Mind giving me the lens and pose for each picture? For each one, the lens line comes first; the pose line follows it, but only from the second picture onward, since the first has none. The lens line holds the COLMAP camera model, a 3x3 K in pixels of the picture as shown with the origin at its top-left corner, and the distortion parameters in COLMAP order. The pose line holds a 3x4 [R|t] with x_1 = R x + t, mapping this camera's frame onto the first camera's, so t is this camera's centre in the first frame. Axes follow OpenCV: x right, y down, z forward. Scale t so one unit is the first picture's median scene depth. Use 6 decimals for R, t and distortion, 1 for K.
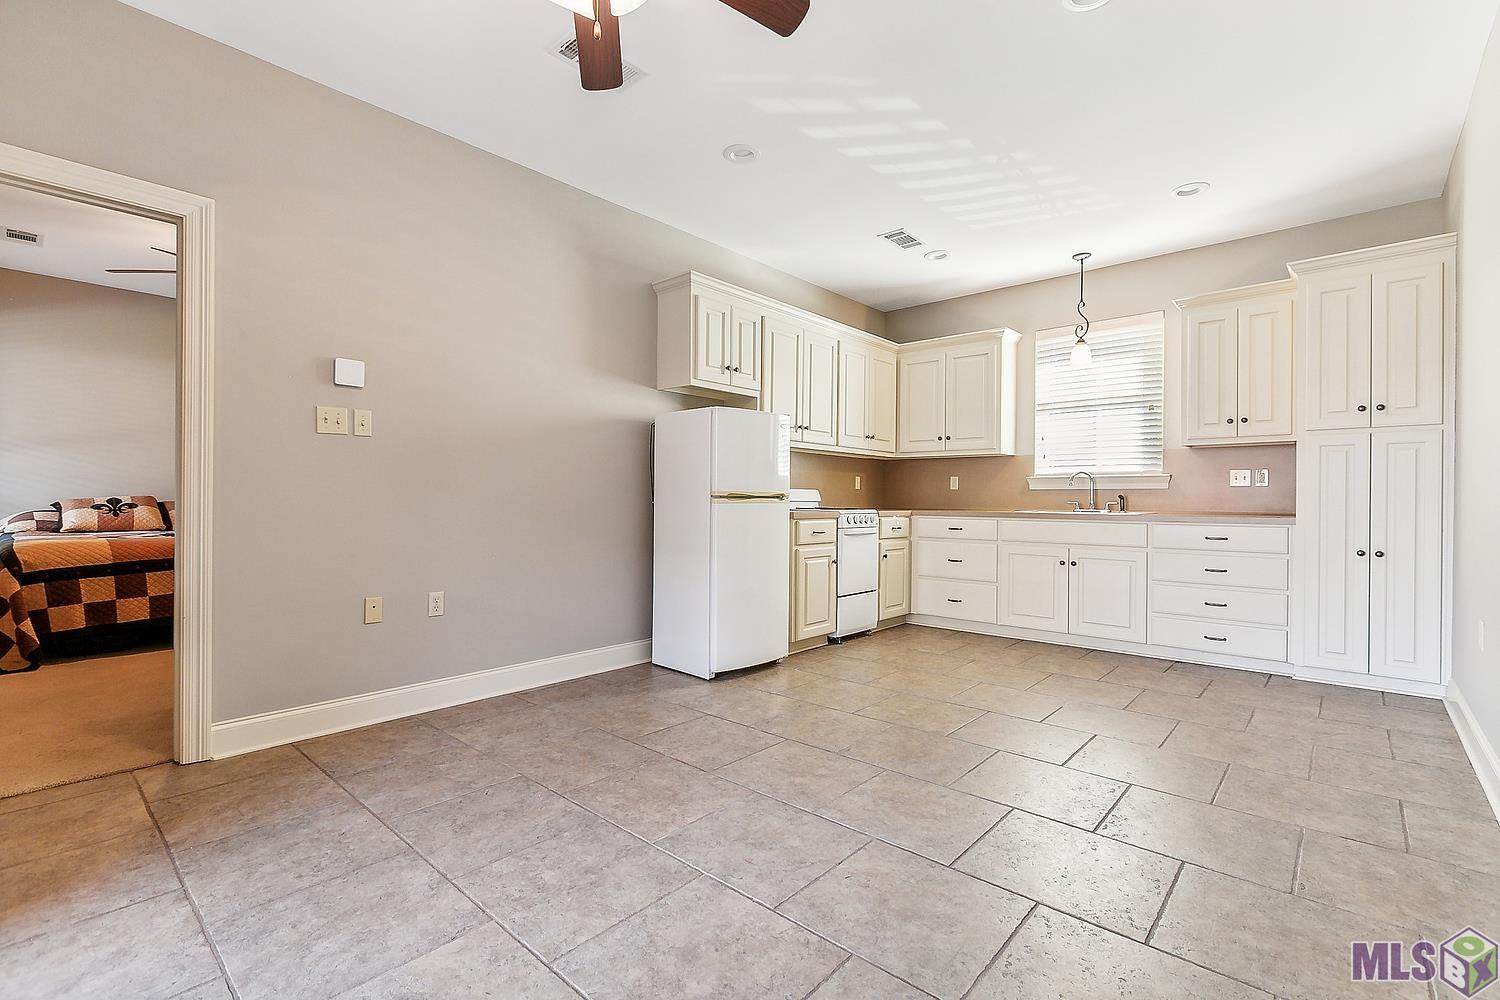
lens RADIAL K [[670.1, 0, 747.0], [0, 670.1, 500.8], [0, 0, 1]] dist [0.000454, 0.000297]
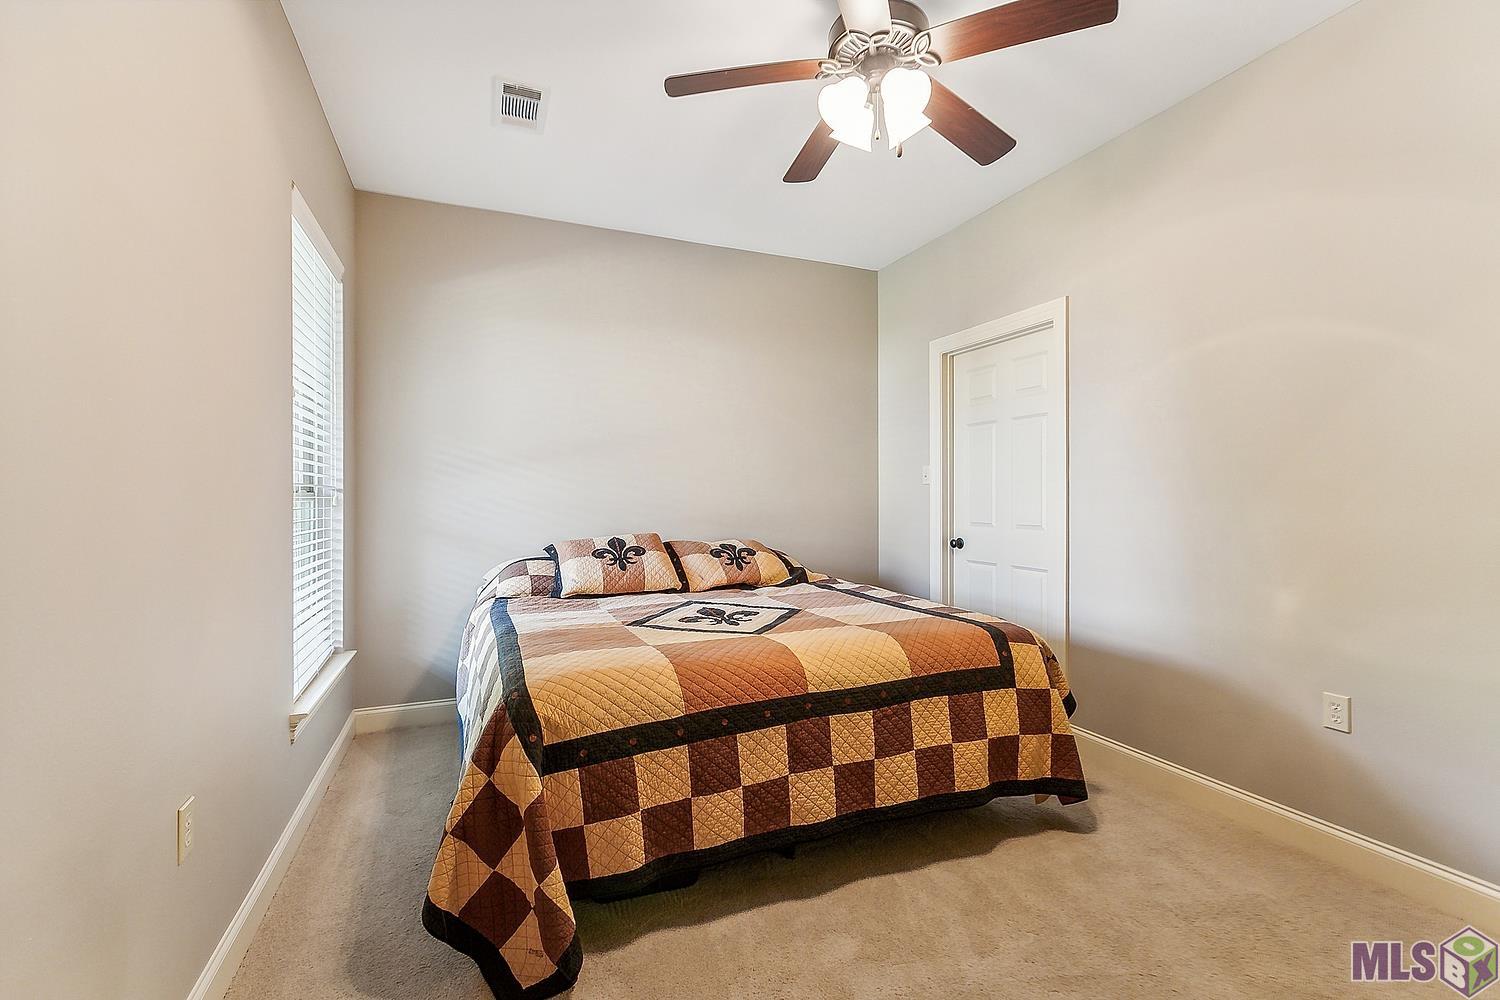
lens RADIAL K [[670.1, 0, 754.2], [0, 670.1, 497.5], [0, 0, 1]] dist [0.000454, 0.000297]
pose [[0.903900, -0.008329, -0.427663, -0.702816], [0.005269, 0.999951, -0.008339, -0.048702], [0.427711, 0.005284, 0.903900, 0.605940]]
